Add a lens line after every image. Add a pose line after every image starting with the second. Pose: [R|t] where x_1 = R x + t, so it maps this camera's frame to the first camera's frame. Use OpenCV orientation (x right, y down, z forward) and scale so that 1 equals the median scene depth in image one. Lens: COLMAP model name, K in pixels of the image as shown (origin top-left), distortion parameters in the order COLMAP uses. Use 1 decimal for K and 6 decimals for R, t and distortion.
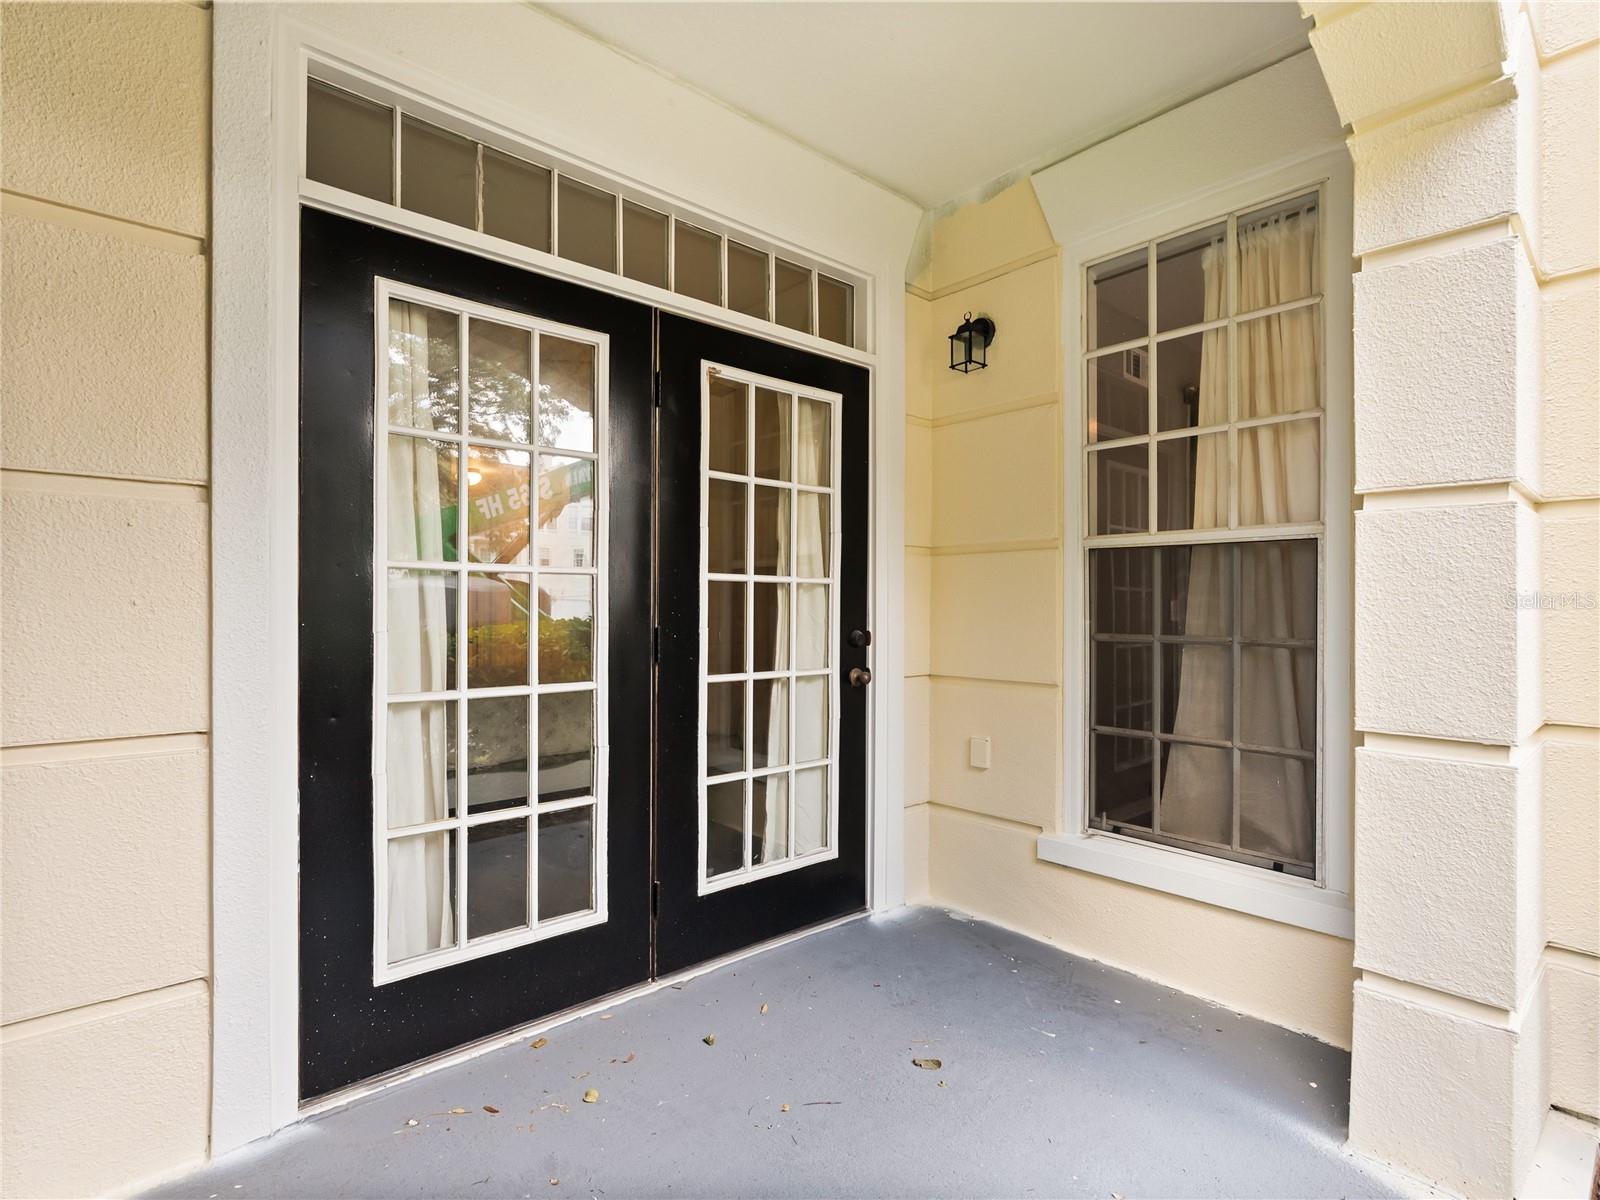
lens RADIAL K [[800.6, 0, 803.4], [0, 800.6, 617.8], [0, 0, 1]] dist [-0.000668, 0.000551]
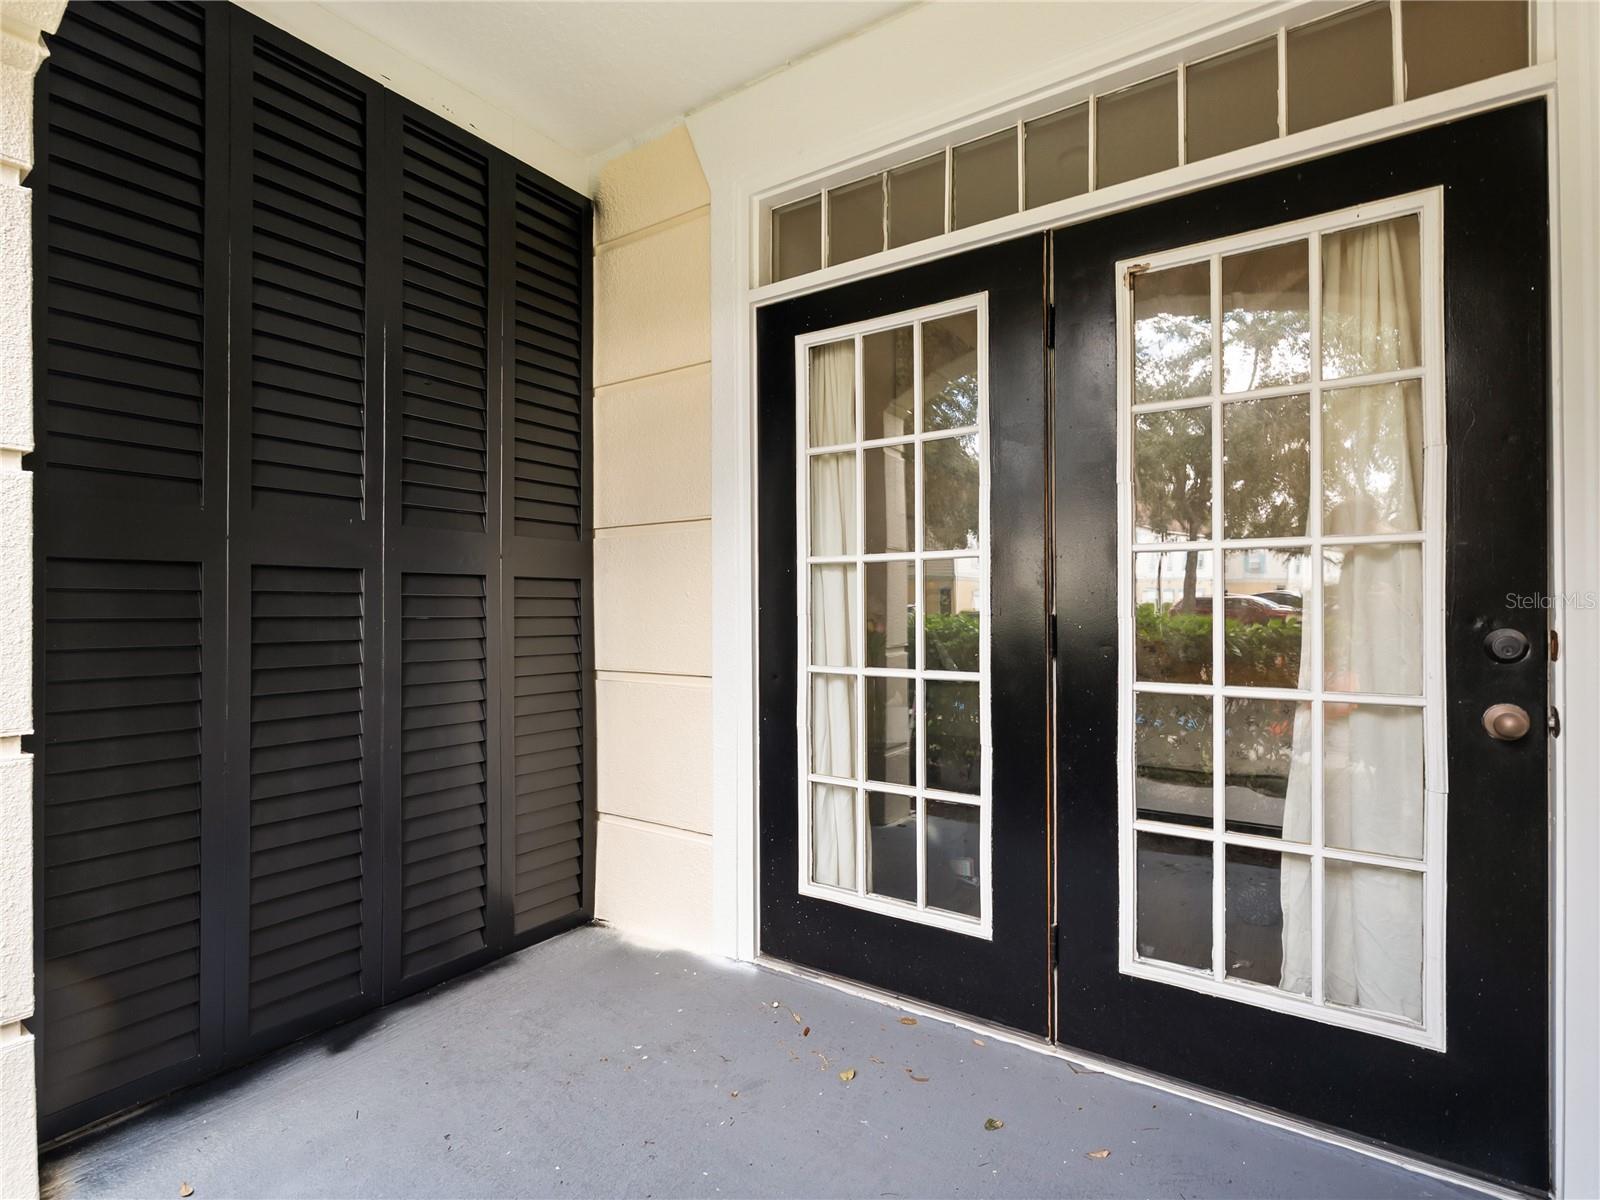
lens RADIAL K [[863.2, 0, 800.0], [0, 863.2, 600.0], [0, 0, 1]] dist [-0.002089, -0.001158]
pose [[0.206609, -0.004780, -0.978412, 0.651104], [0.000772, 0.999989, -0.004723, 0.000151], [0.978423, 0.000221, 0.206610, 0.577765]]
